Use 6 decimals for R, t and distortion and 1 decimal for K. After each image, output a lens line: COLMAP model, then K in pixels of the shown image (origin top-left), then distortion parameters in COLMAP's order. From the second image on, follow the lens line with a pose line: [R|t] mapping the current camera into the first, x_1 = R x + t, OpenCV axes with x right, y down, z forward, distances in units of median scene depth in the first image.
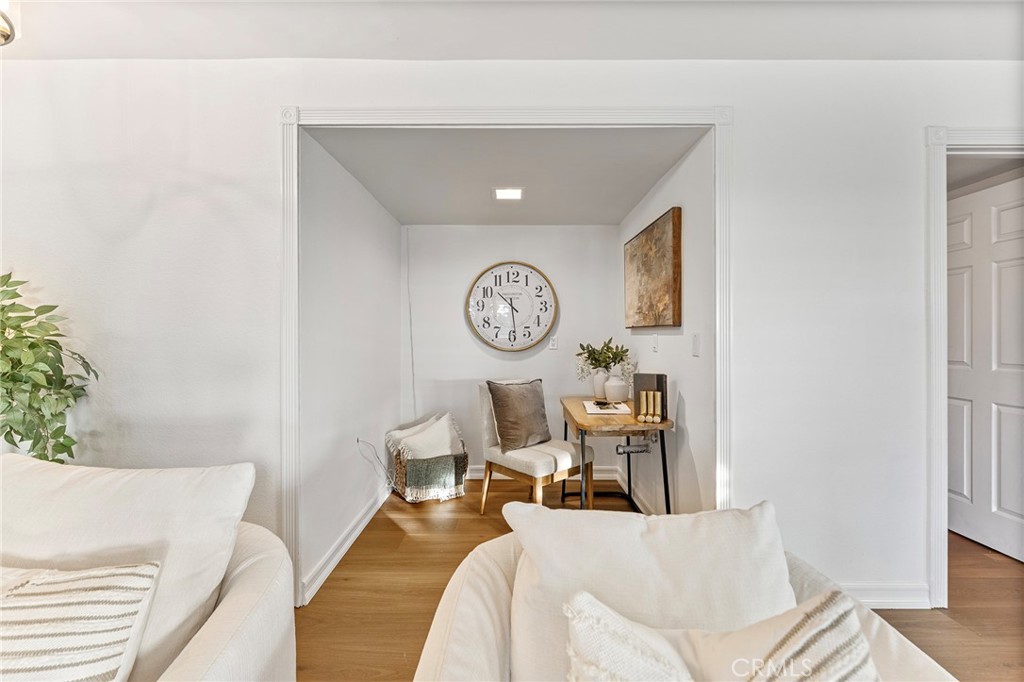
lens RADIAL K [[420.6, 0, 512.0], [0, 420.6, 341.0], [0, 0, 1]] dist [-0.002126, -0.000111]
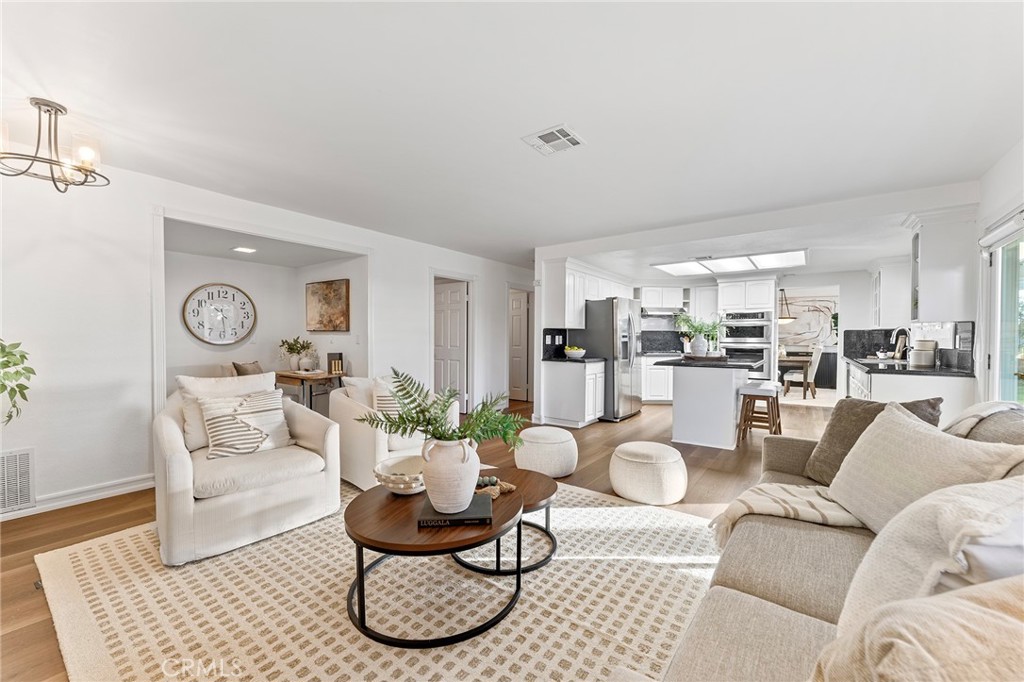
lens RADIAL K [[410.7, 0, 505.0], [0, 410.7, 356.4], [0, 0, 1]] dist [-0.000409, -0.000156]
pose [[0.604642, -0.034577, 0.795746, -0.690808], [0.003100, 0.999152, 0.041060, 0.009766], [-0.796491, -0.022360, 0.604237, -0.816323]]
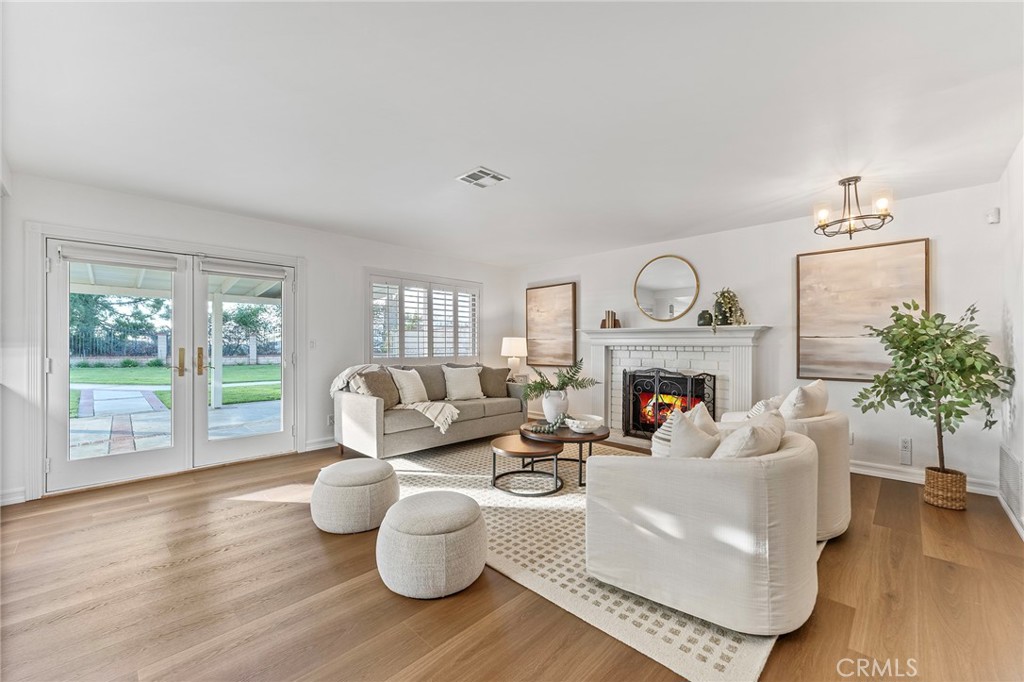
lens RADIAL K [[403.1, 0, 513.1], [0, 403.1, 346.2], [0, 0, 1]] dist [-0.001429, -0.000182]
pose [[-0.699486, -0.003489, -0.714638, 0.867457], [-0.005021, 0.999987, 0.000032, 0.010788], [0.714629, 0.003611, -0.699494, 0.511173]]
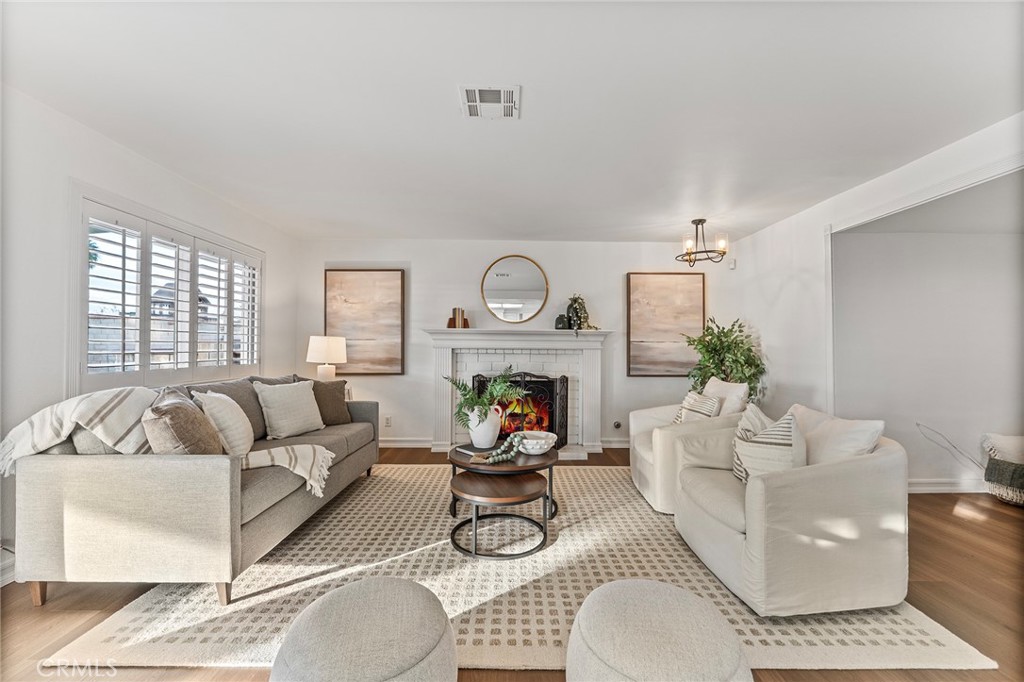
lens RADIAL K [[420.6, 0, 512.0], [0, 420.6, 341.0], [0, 0, 1]] dist [-0.002126, -0.000111]
pose [[0.005899, -0.020104, -0.999780, 0.911775], [-0.006136, 0.999778, -0.020140, 0.009589], [0.999964, 0.006254, 0.005774, -0.295668]]
